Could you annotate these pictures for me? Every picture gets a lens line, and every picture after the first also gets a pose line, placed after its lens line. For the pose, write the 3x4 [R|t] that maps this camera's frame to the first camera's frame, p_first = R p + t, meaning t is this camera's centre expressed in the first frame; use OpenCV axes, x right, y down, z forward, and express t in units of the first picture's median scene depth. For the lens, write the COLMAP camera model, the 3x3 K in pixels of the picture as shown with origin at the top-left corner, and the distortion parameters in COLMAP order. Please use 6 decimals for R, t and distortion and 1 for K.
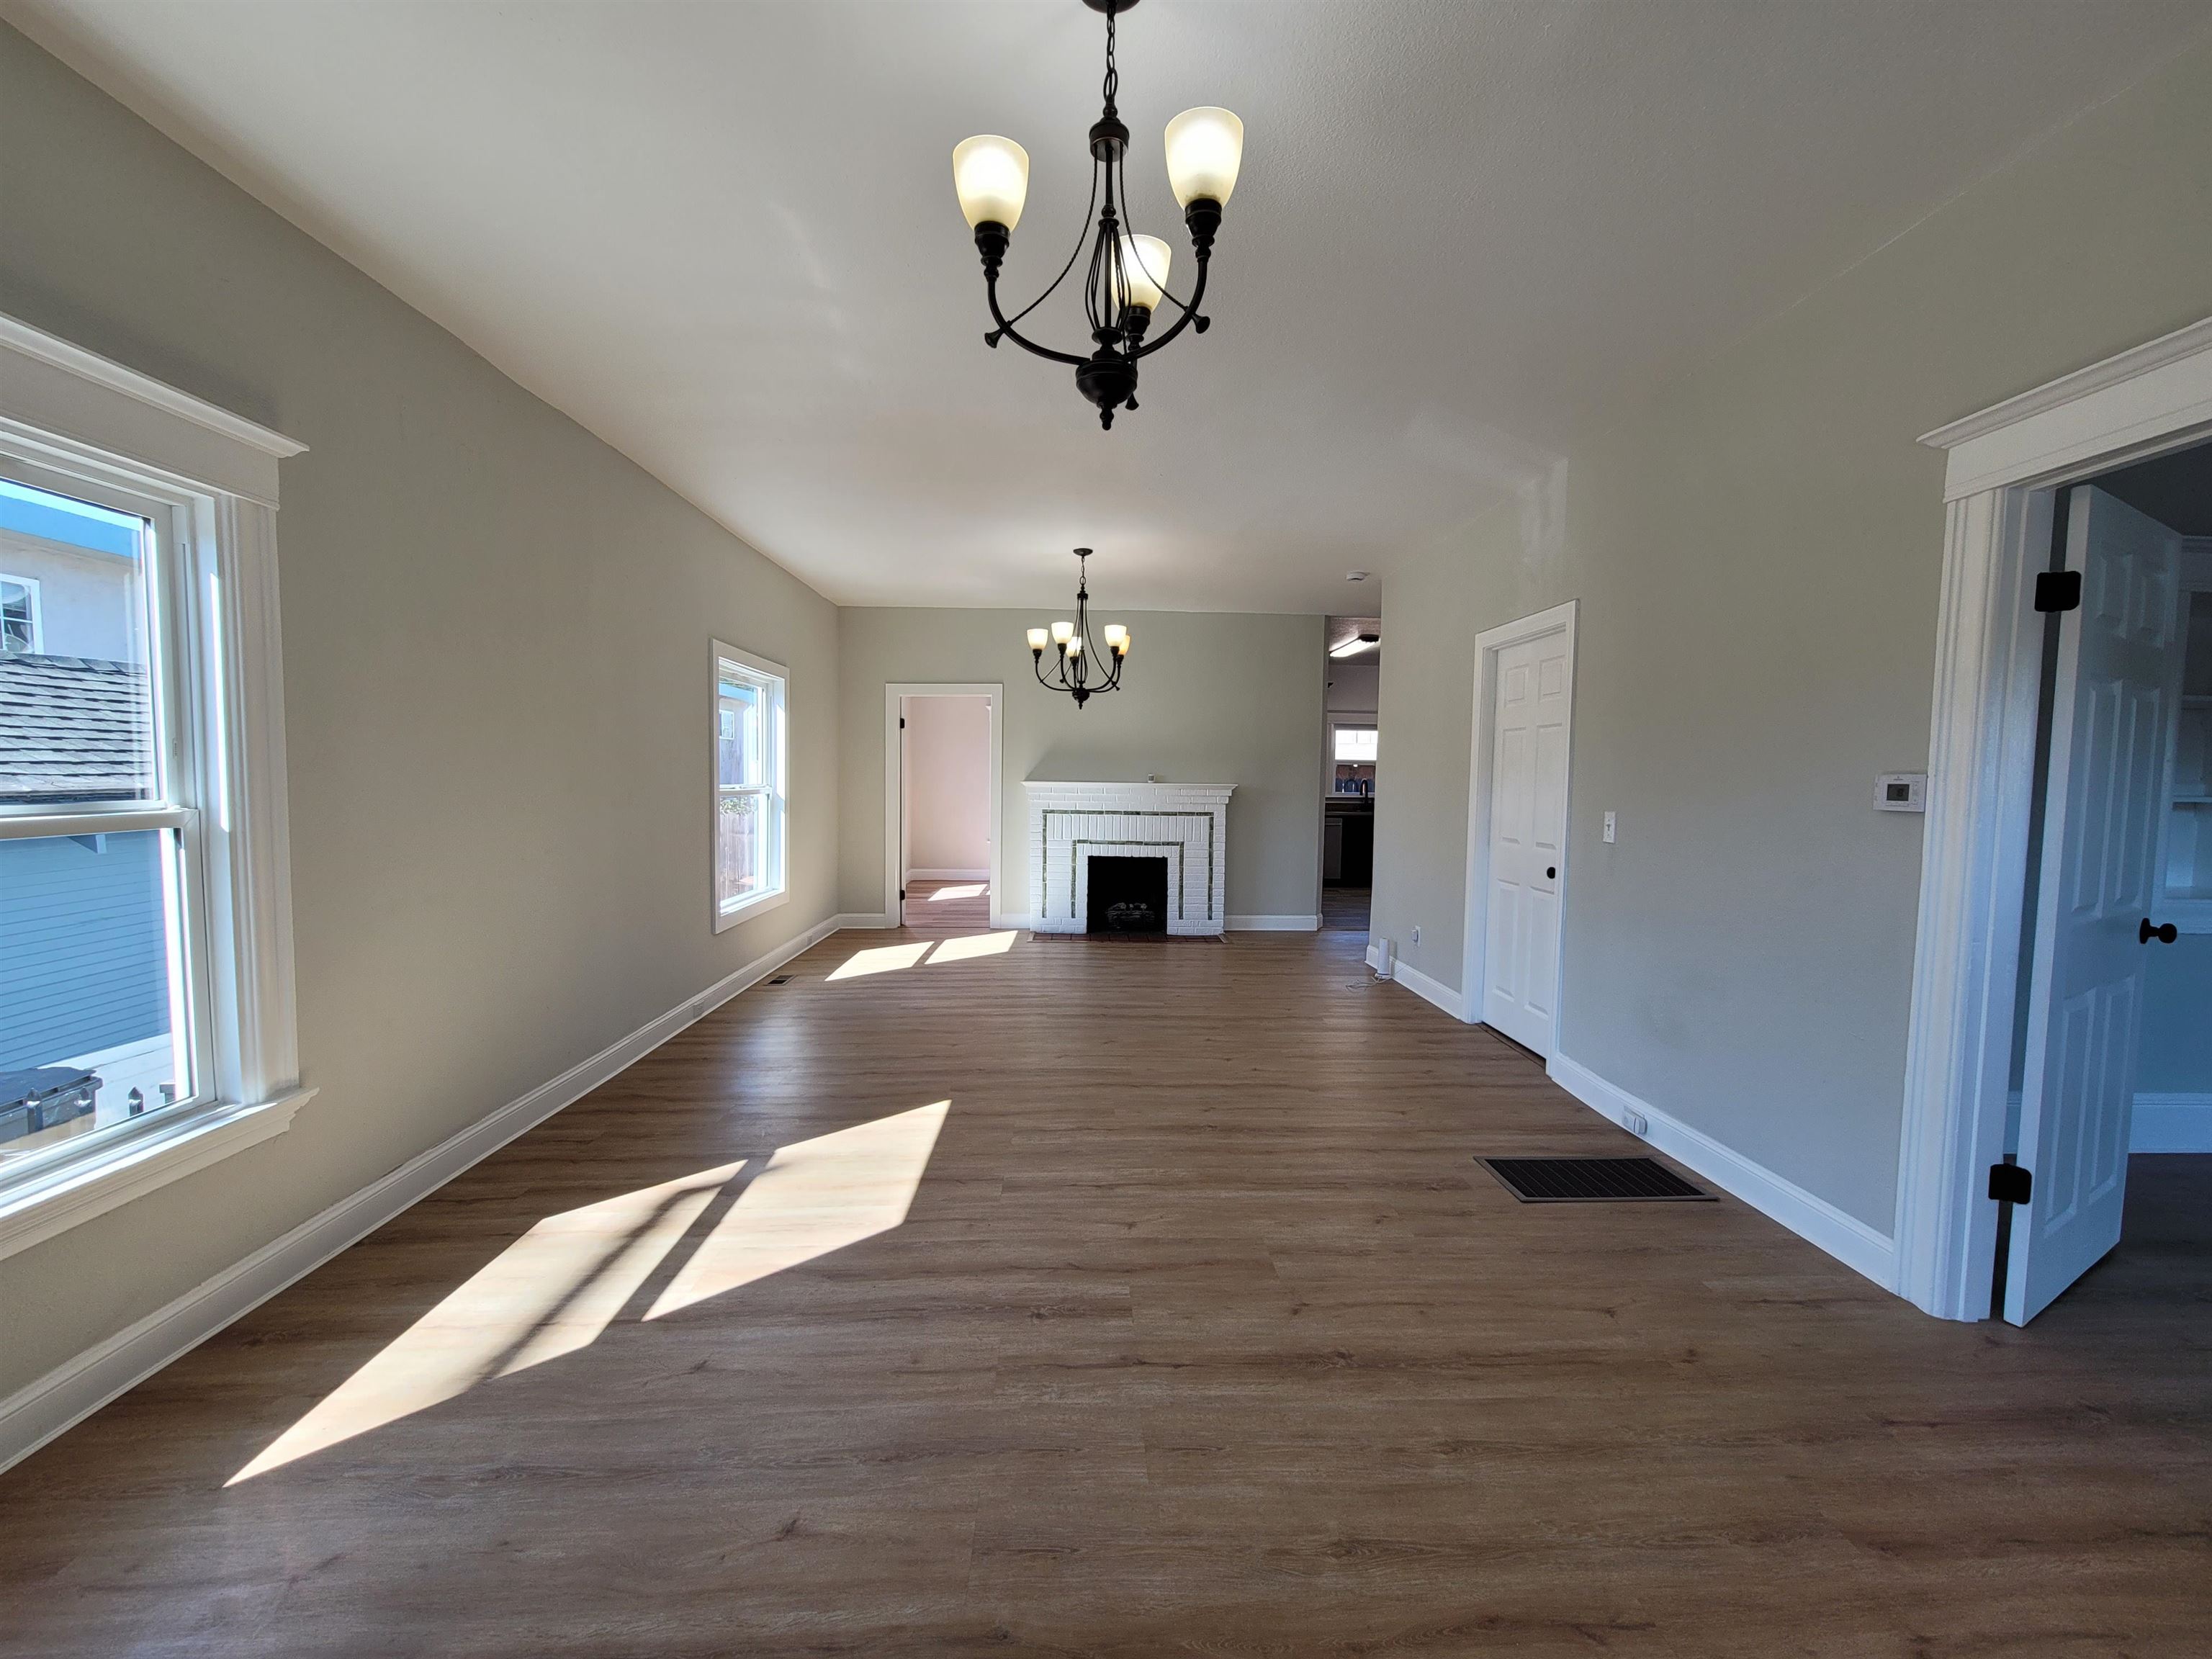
lens RADIAL K [[898.8, 0, 1114.0], [0, 898.8, 833.6], [0, 0, 1]] dist [-0.000498, -0.000004]
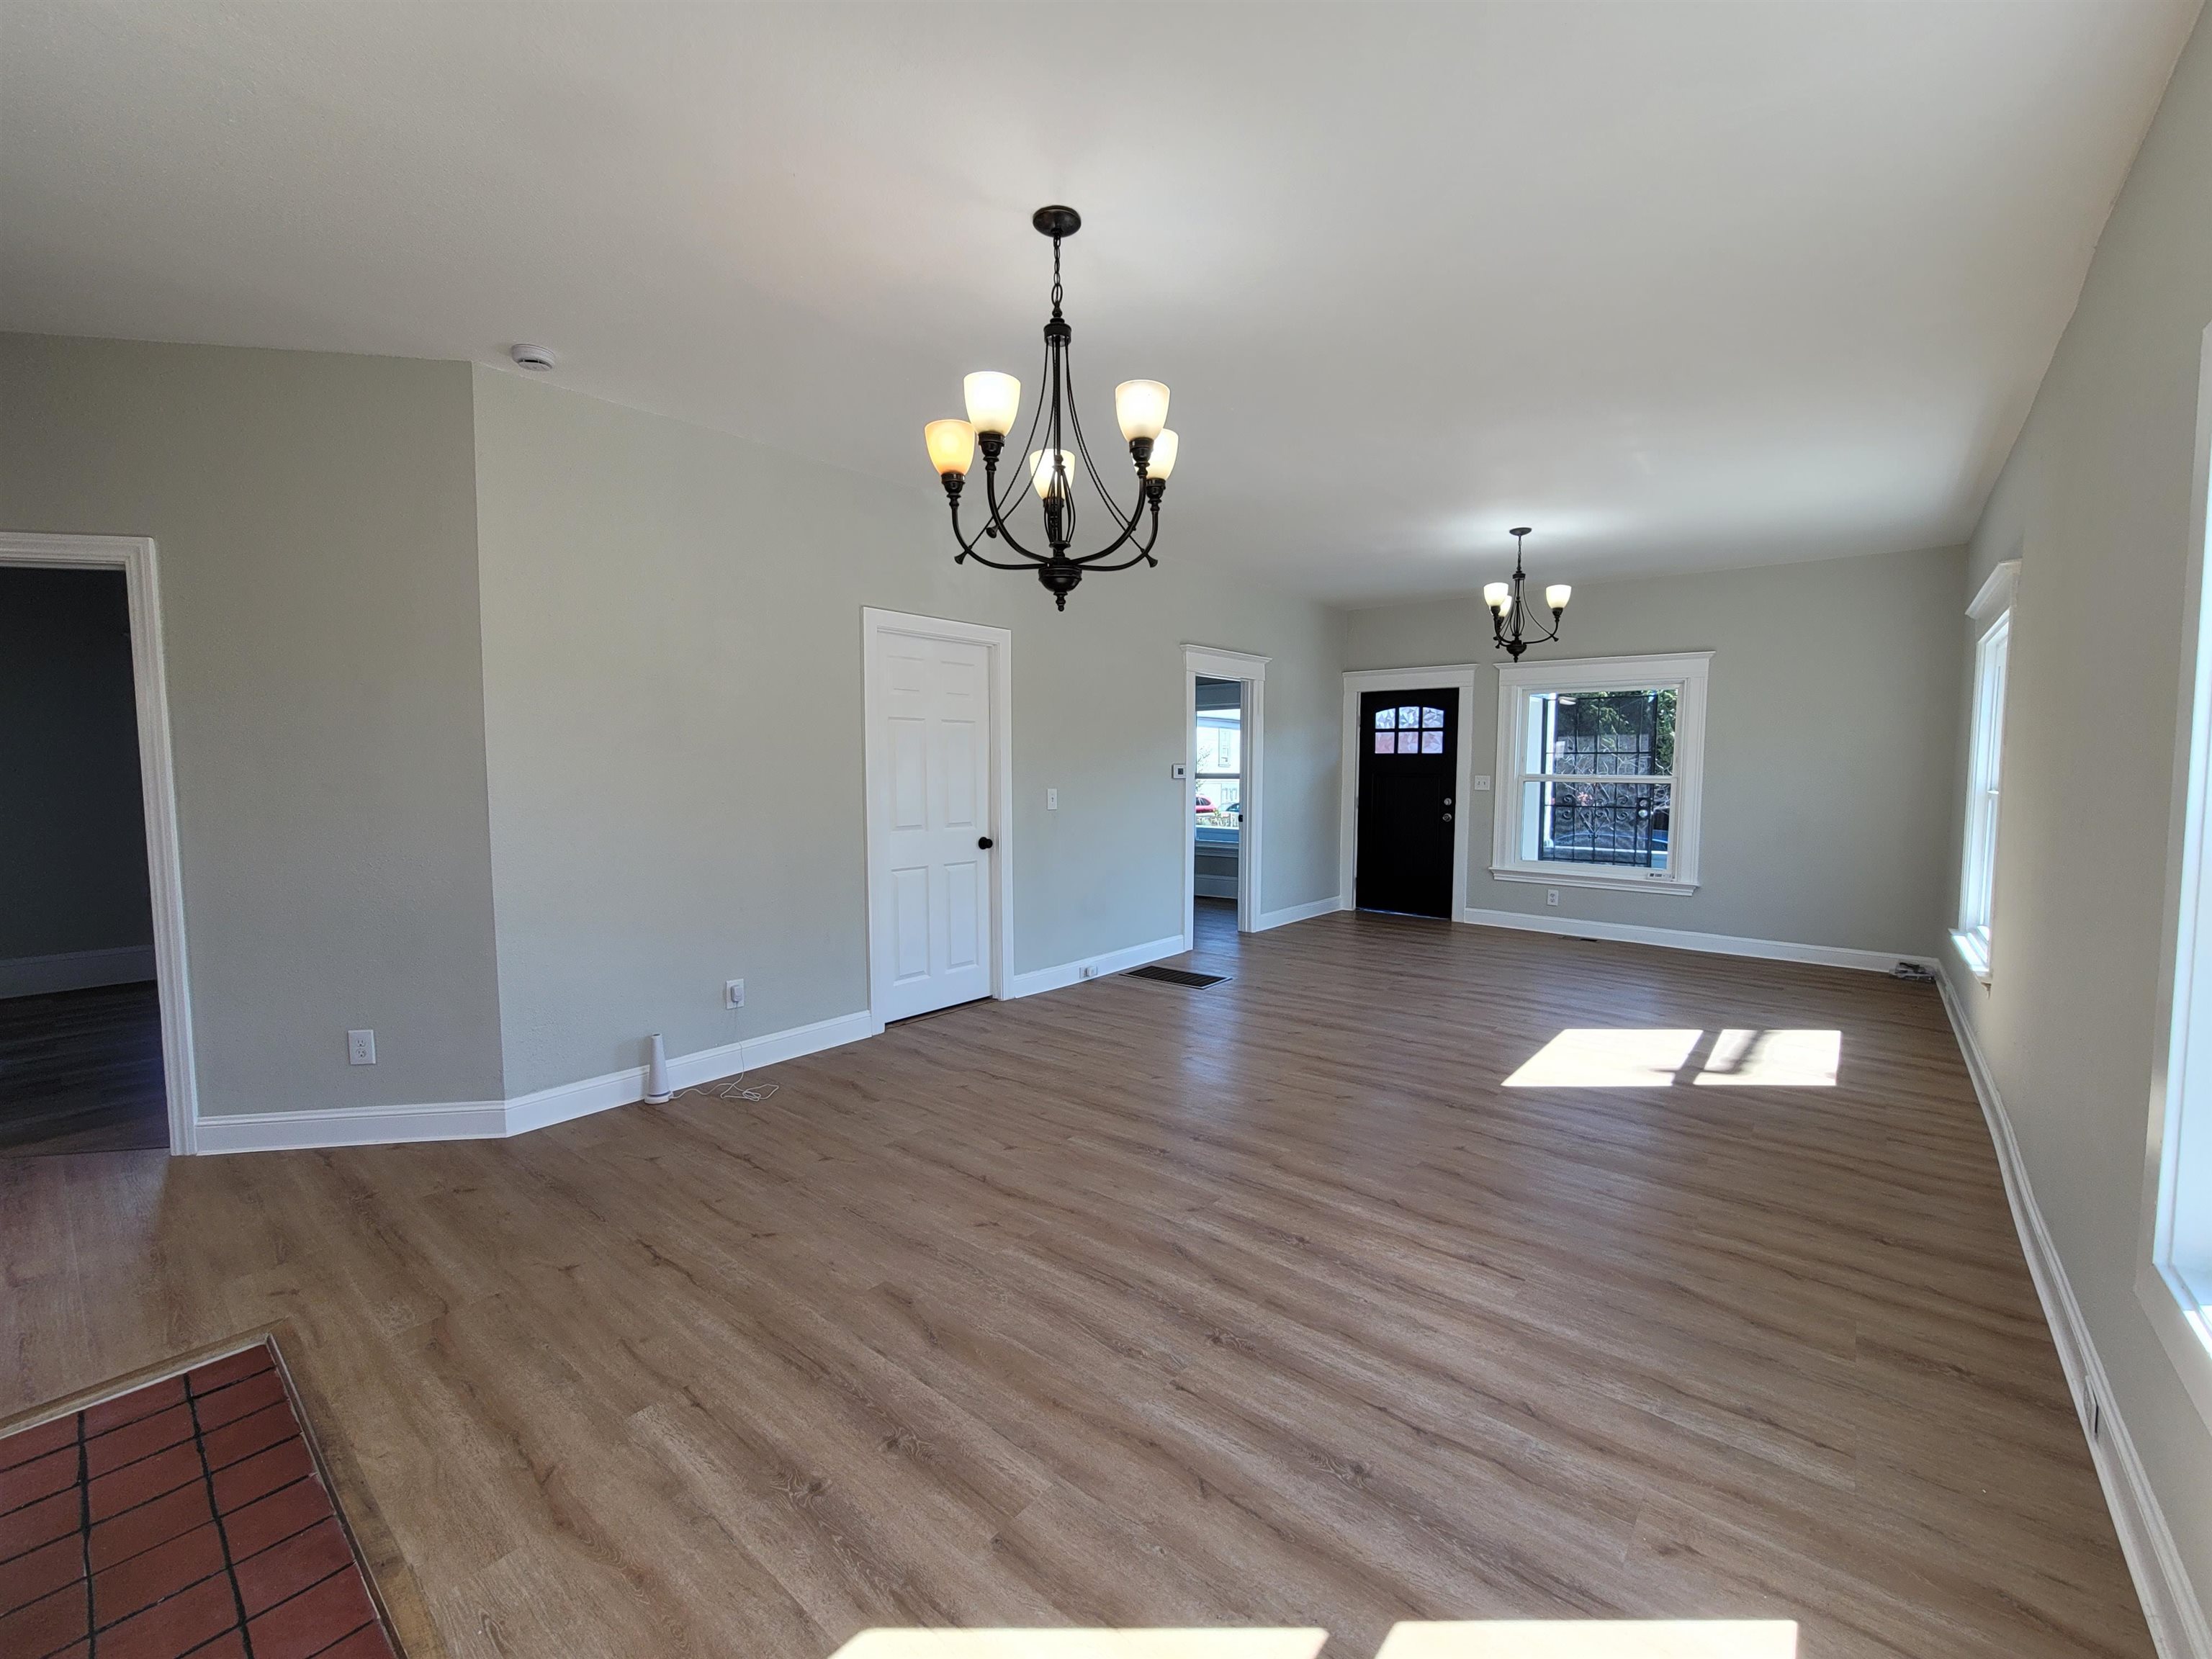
lens RADIAL K [[898.8, 0, 1114.0], [0, 898.8, 833.6], [0, 0, 1]] dist [-0.000498, -0.000004]
pose [[-0.738615, -0.063002, 0.671177, -0.248005], [0.031132, 0.991373, 0.127318, -0.064328], [-0.673408, 0.114933, -0.730282, 0.950264]]
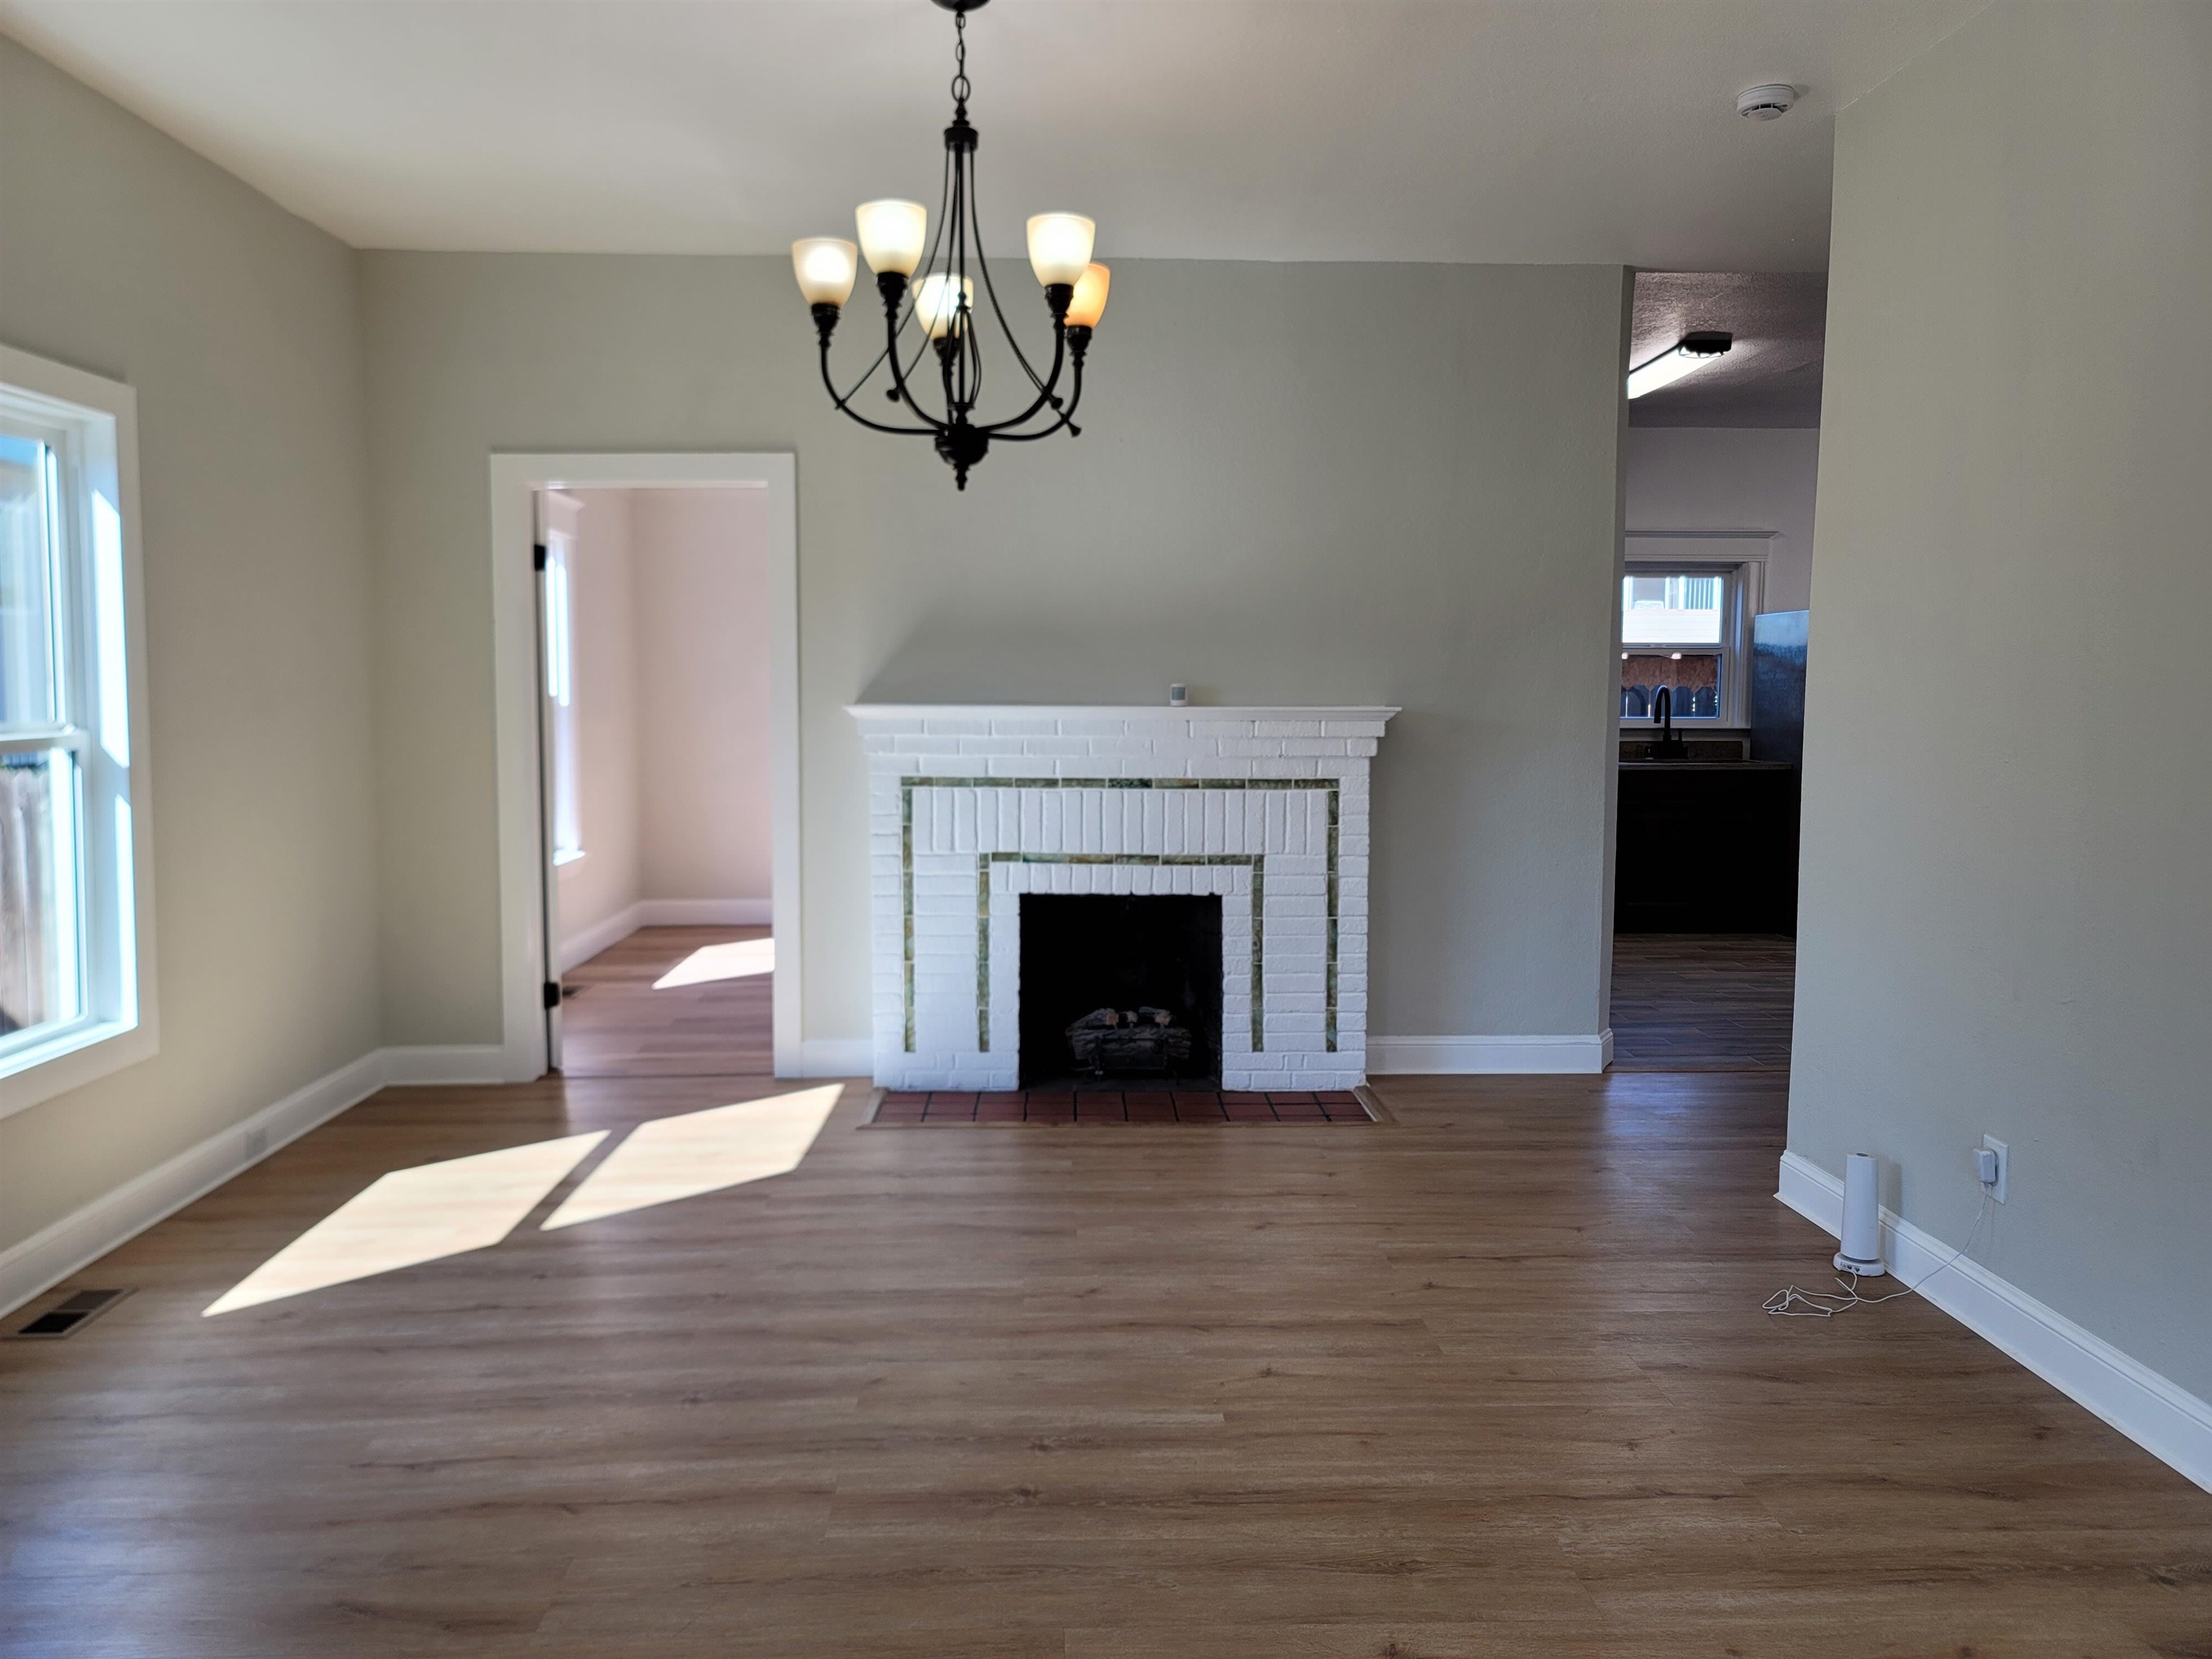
lens RADIAL K [[1620.4, 0, 1106.0], [0, 1620.4, 829.5], [0, 0, 1]] dist [0.048953, -0.002482]
pose [[0.999924, -0.010646, -0.006225, 0.013726], [0.010796, 0.999641, 0.024508, -0.020208], [0.005962, -0.024573, 0.999680, 0.295966]]
